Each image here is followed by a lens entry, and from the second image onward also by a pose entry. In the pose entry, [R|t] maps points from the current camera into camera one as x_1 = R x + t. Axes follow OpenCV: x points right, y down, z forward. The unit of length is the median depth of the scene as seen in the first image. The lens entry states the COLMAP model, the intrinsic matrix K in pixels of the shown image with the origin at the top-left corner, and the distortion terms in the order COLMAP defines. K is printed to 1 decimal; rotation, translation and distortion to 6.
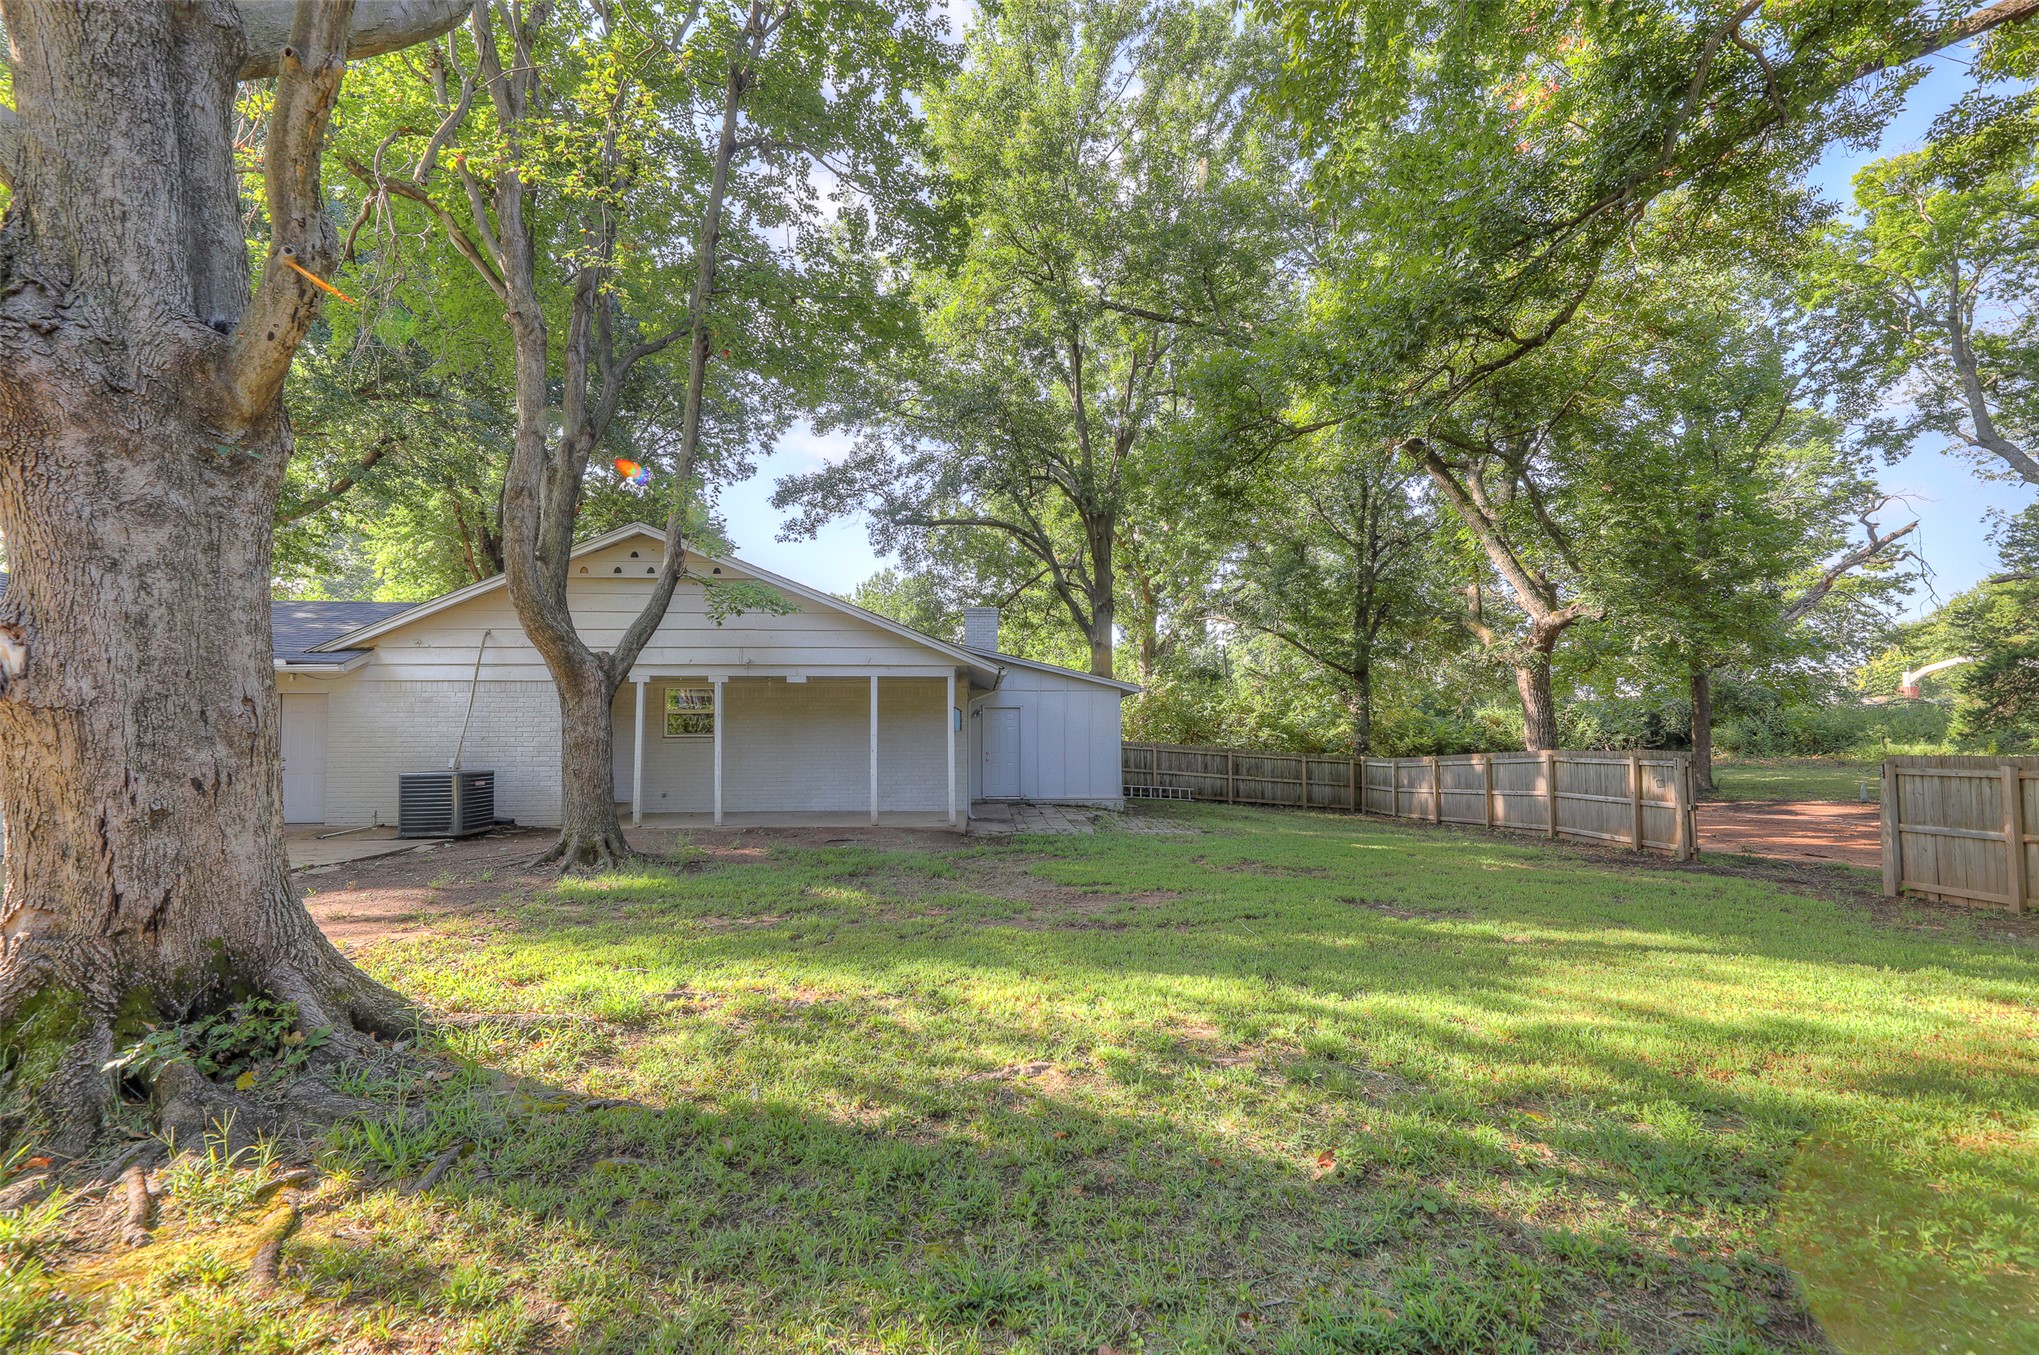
lens RADIAL K [[844.9, 0, 1045.3], [0, 844.9, 721.6], [0, 0, 1]] dist [0.019260, -0.000027]
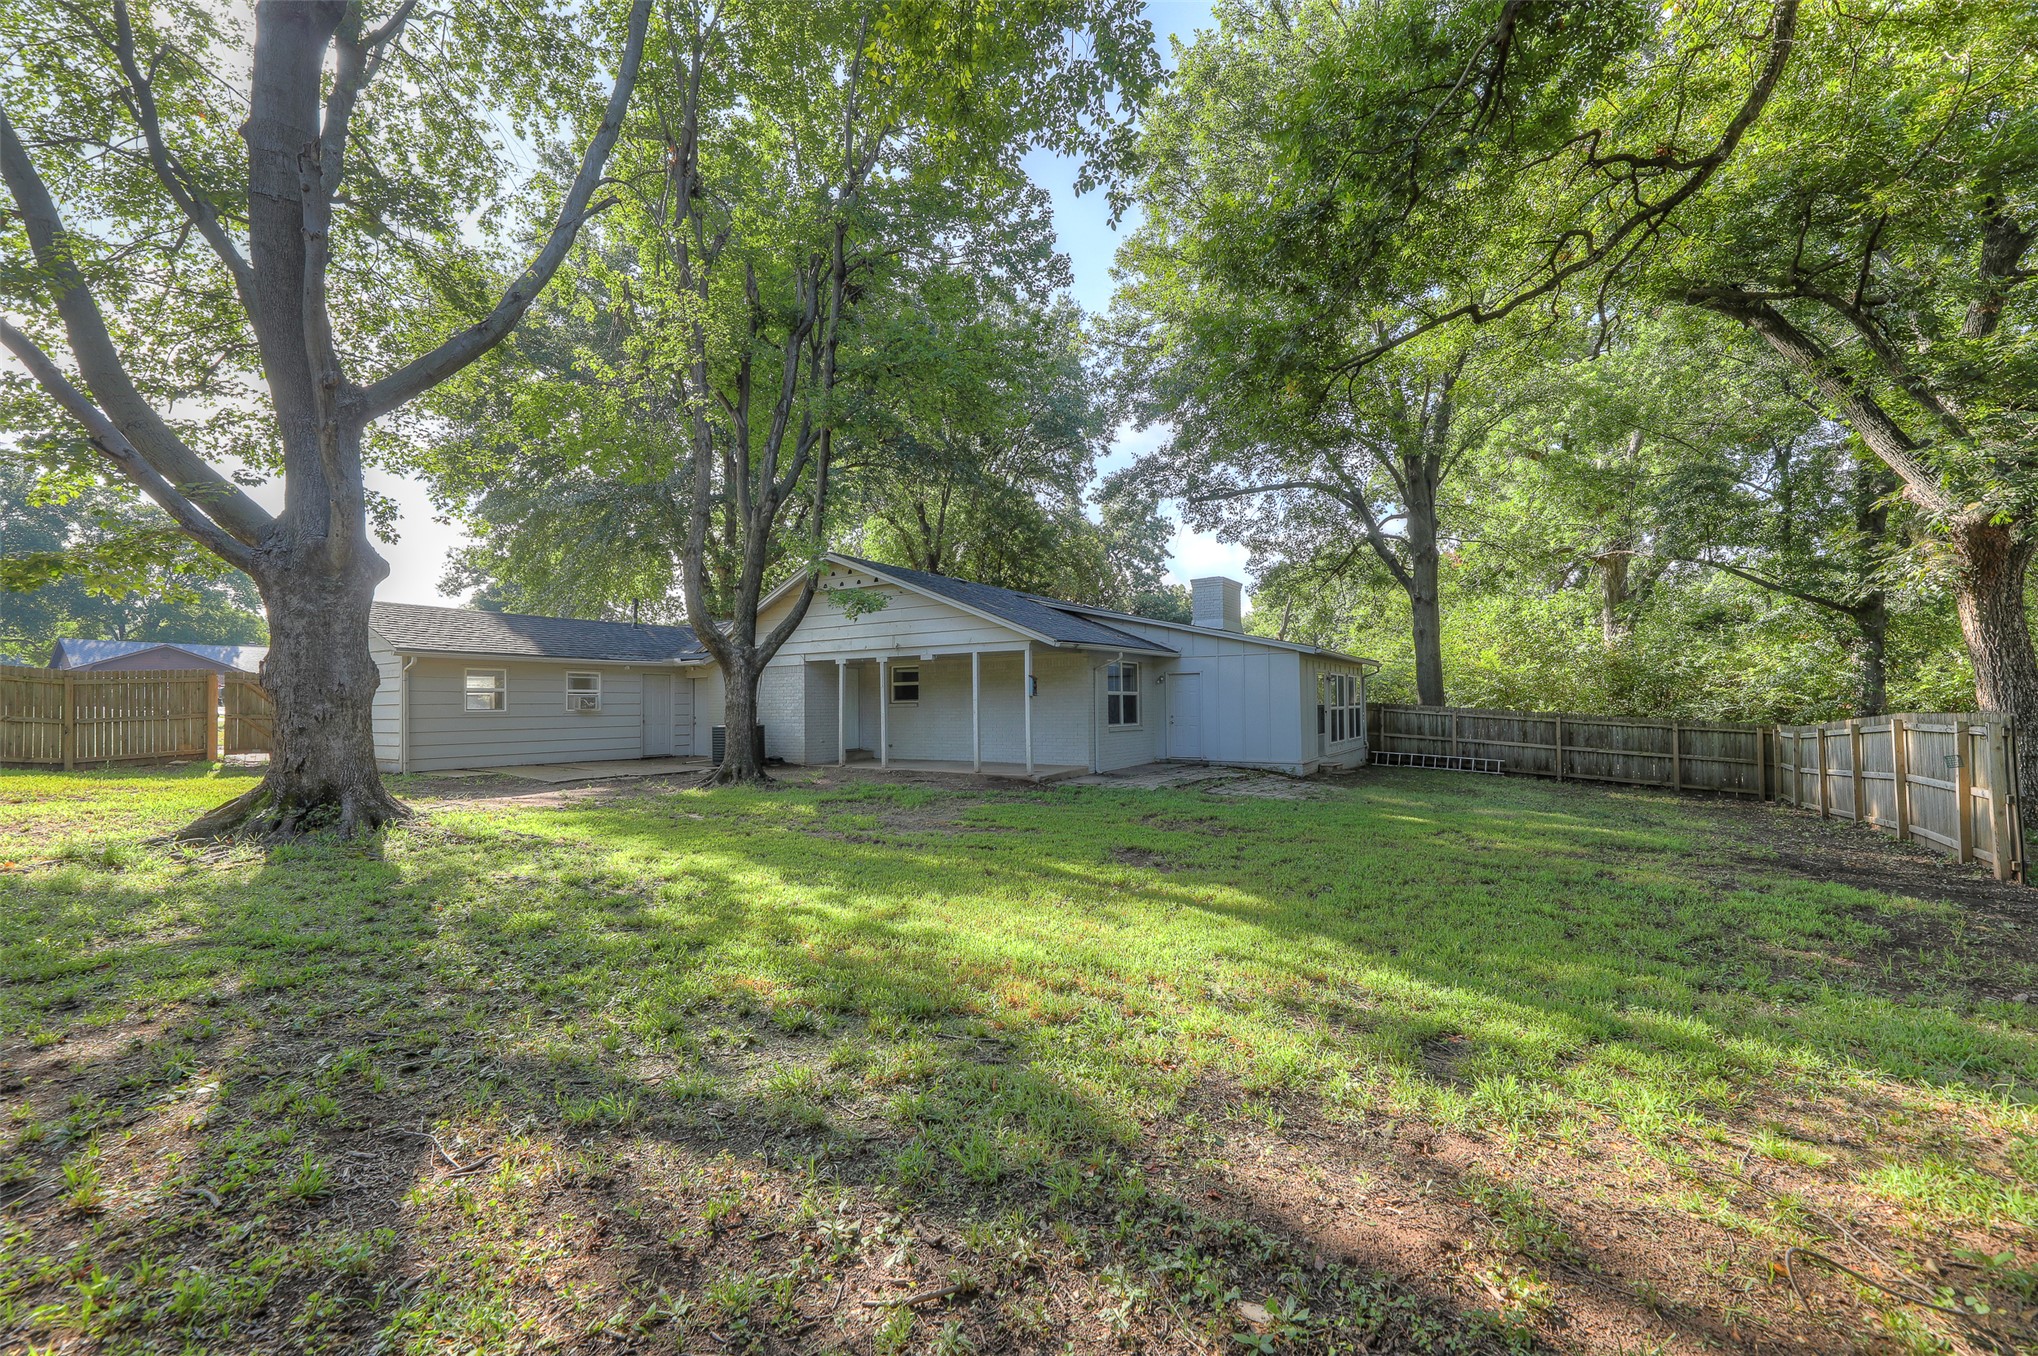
lens RADIAL K [[844.4, 0, 1032.9], [0, 844.4, 687.5], [0, 0, 1]] dist [0.019260, -0.000027]
pose [[0.808490, -0.017759, -0.588242, 0.408378], [0.016106, 0.999838, -0.008048, 0.006419], [0.588289, -0.002967, 0.808645, 0.034393]]
